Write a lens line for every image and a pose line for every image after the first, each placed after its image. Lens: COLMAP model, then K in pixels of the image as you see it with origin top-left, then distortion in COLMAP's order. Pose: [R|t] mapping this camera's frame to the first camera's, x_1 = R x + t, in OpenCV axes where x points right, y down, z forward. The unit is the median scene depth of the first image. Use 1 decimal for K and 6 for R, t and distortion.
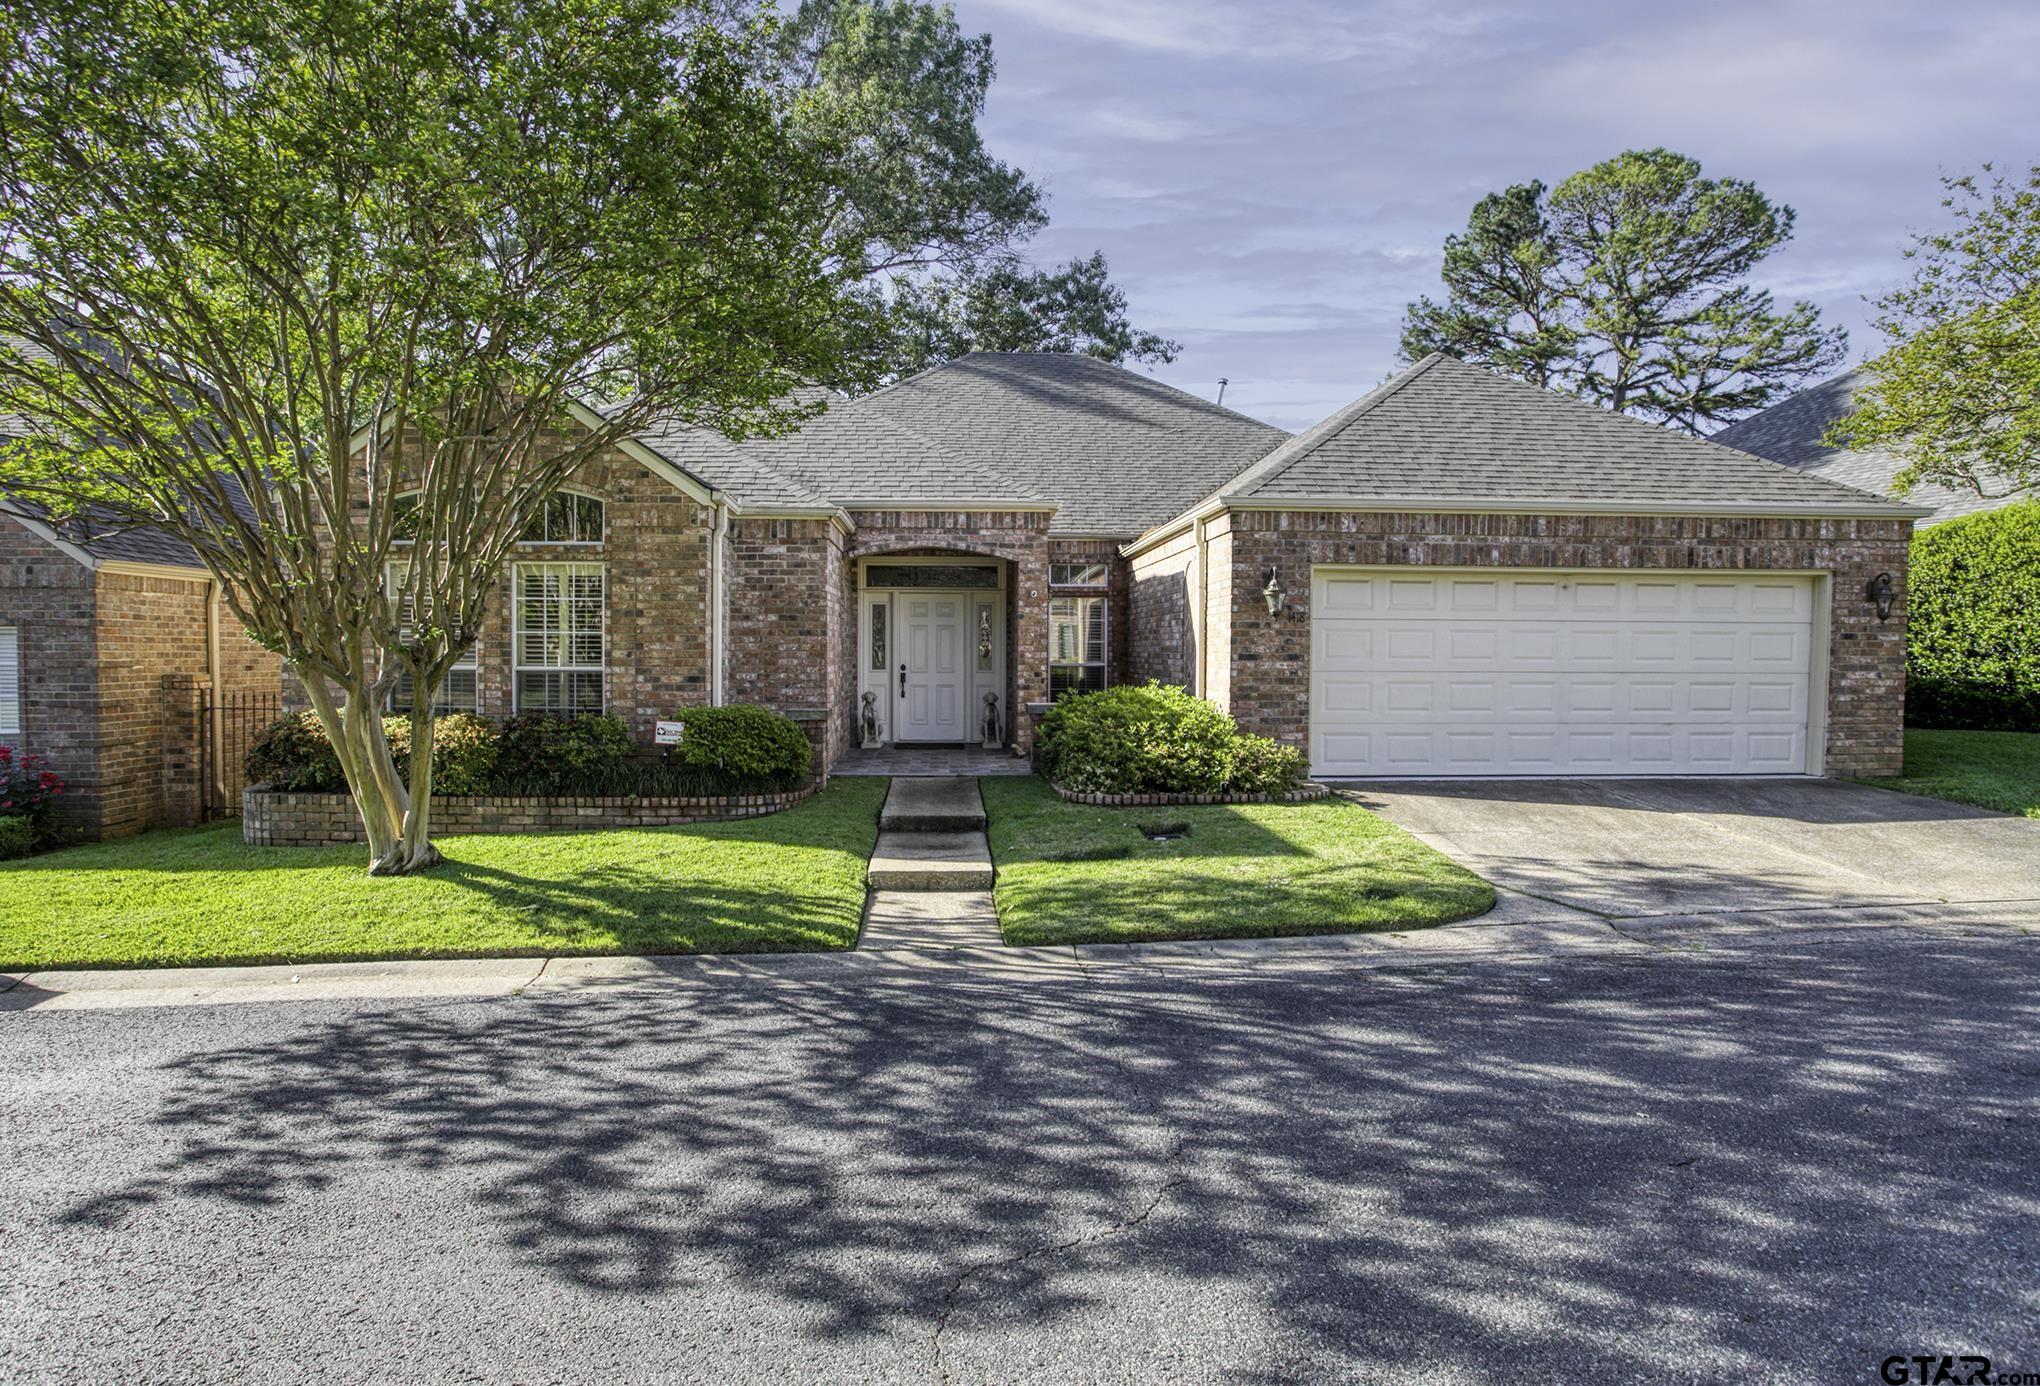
lens RADIAL K [[1155.8, 0, 1006.8], [0, 1155.8, 692.4], [0, 0, 1]] dist [-0.040069, 0.016959]
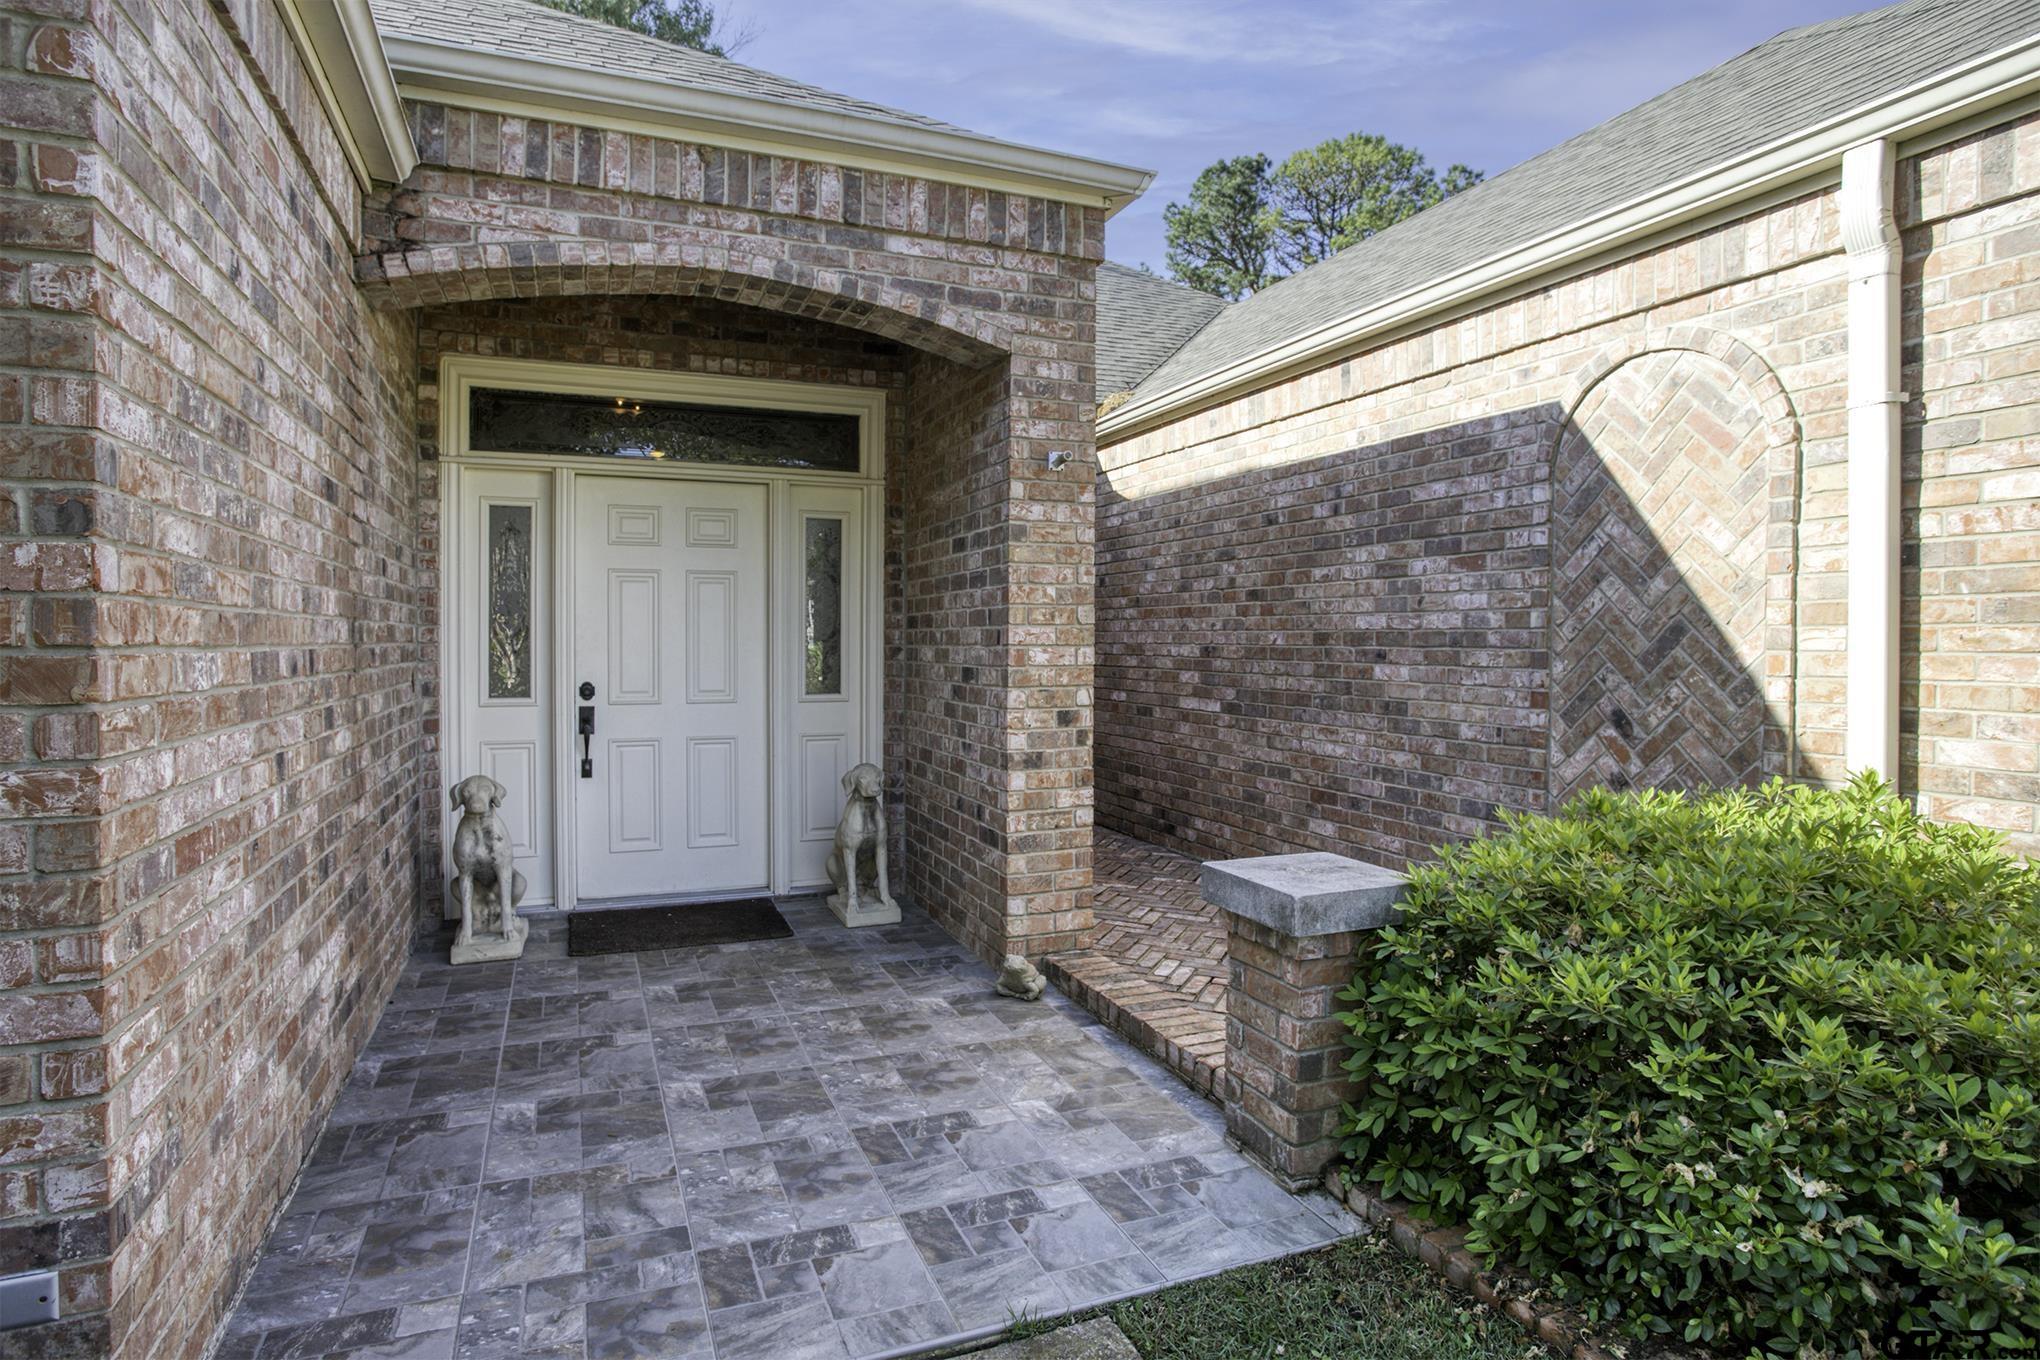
lens RADIAL K [[1084.7, 0, 1056.4], [0, 1084.7, 661.7], [0, 0, 1]] dist [-0.052887, 0.018972]
pose [[0.934411, -0.005880, 0.356148, -0.102496], [0.011675, 0.999832, -0.014124, -0.033703], [-0.356005, 0.017356, 0.934323, 0.912522]]
